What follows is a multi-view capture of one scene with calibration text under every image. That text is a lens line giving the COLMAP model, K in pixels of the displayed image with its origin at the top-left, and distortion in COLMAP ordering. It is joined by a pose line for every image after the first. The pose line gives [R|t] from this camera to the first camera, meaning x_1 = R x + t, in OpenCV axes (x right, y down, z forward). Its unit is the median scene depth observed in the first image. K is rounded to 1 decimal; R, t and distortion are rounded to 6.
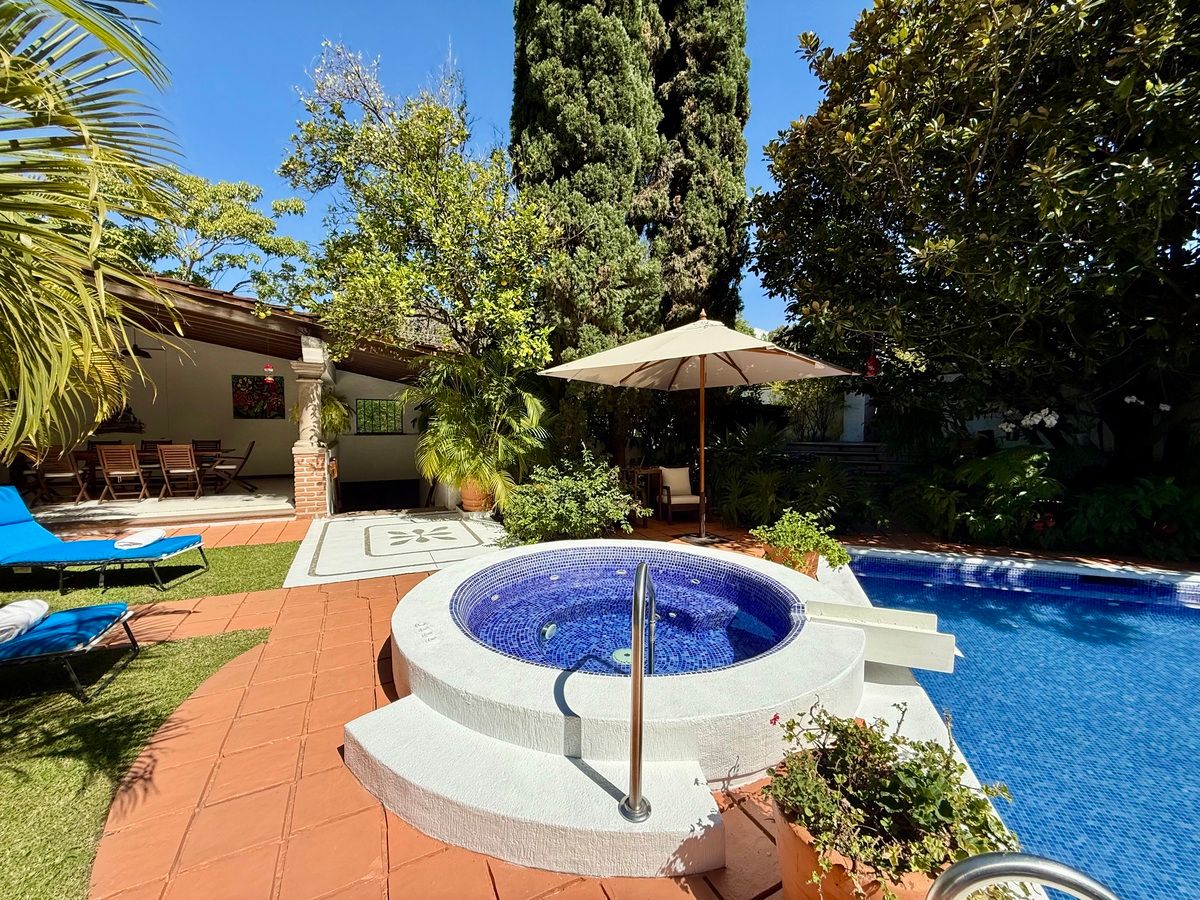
lens RADIAL K [[476.7, 0, 598.0], [0, 476.7, 452.8], [0, 0, 1]] dist [0.001578, -0.000040]
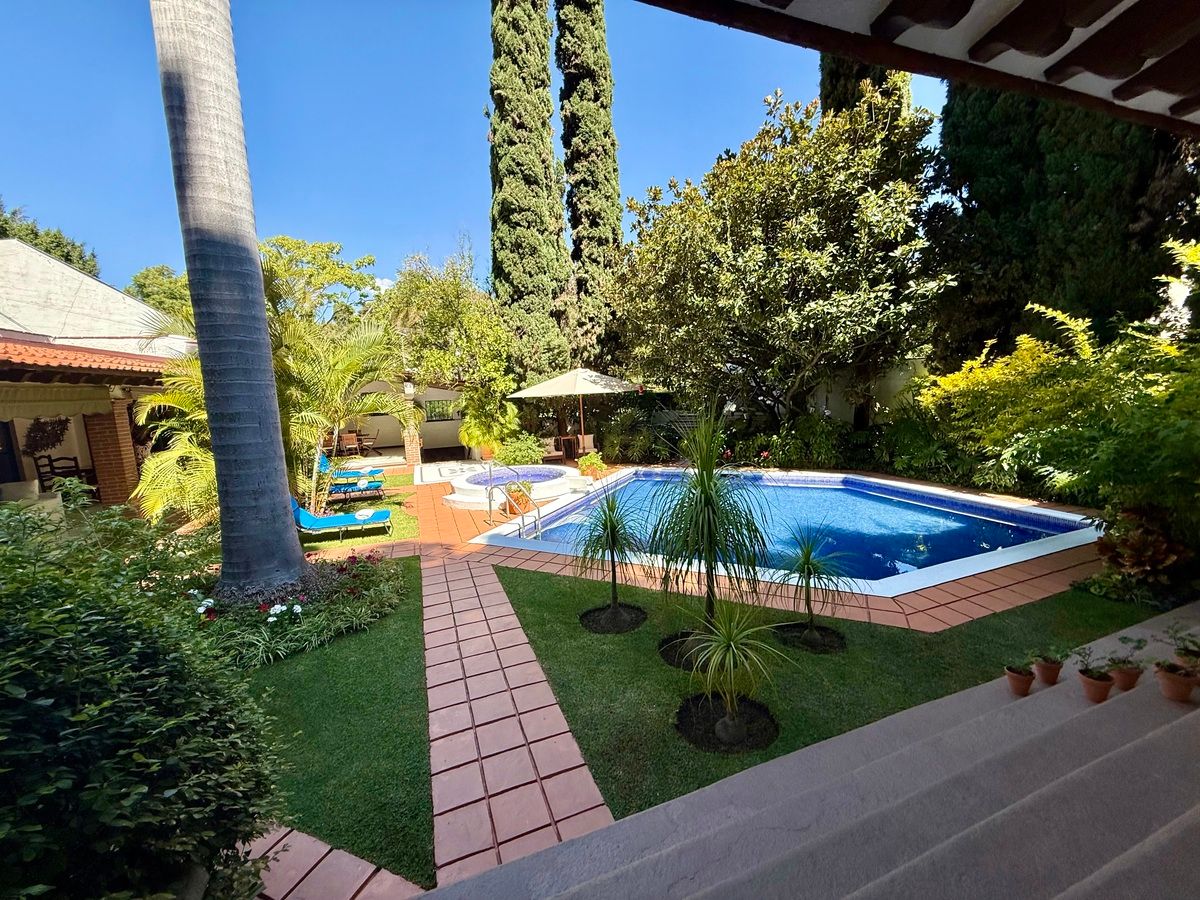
lens RADIAL K [[476.7, 0, 597.7], [0, 476.7, 459.0], [0, 0, 1]] dist [0.001578, -0.000040]
pose [[0.994198, -0.035189, -0.101647, 0.475870], [0.044153, 0.995201, 0.087329, -0.047776], [0.098086, -0.091310, 0.990980, -1.122526]]
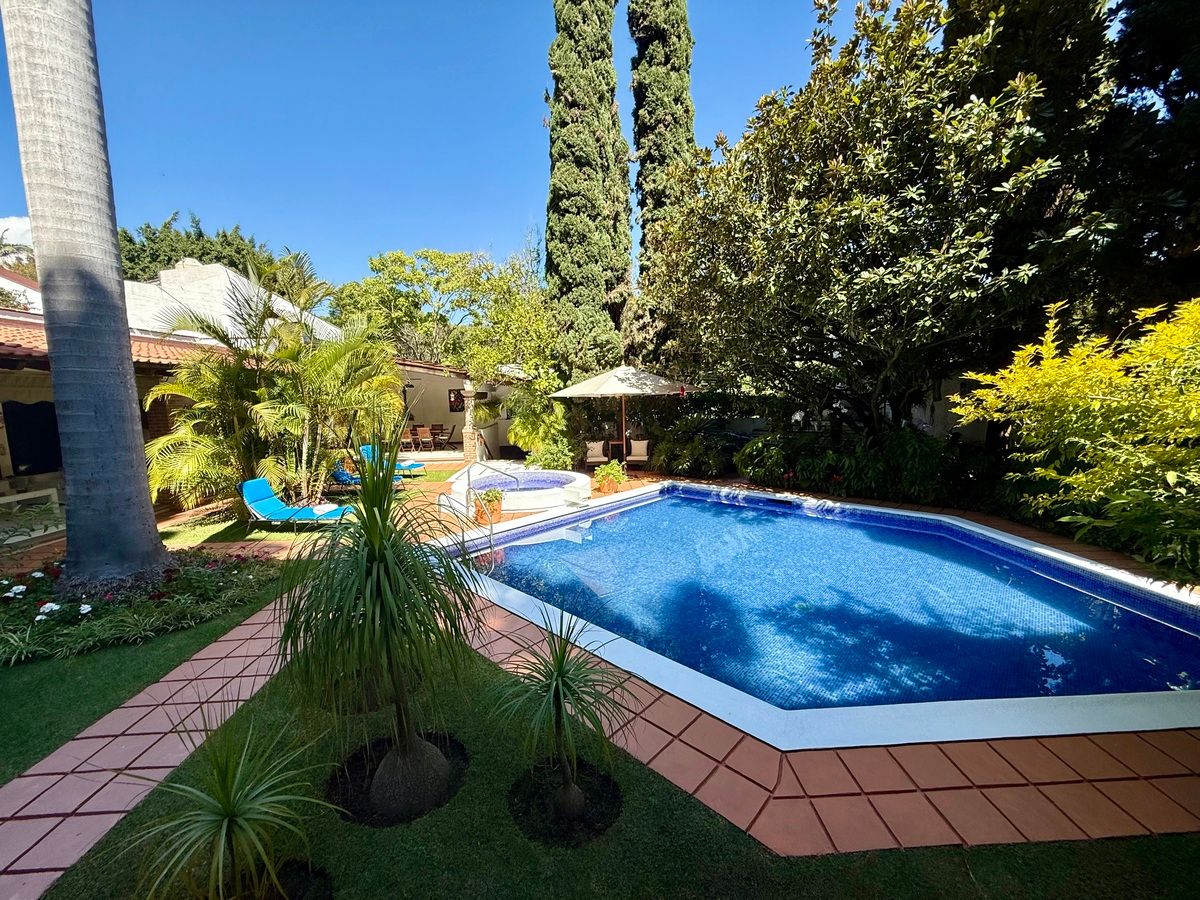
lens RADIAL K [[476.7, 0, 598.0], [0, 476.7, 457.5], [0, 0, 1]] dist [0.001578, -0.000040]
pose [[0.913826, 0.027125, -0.405200, 0.865788], [0.002848, 0.997314, 0.073186, -0.043518], [0.406097, -0.068034, 0.911294, -0.798299]]
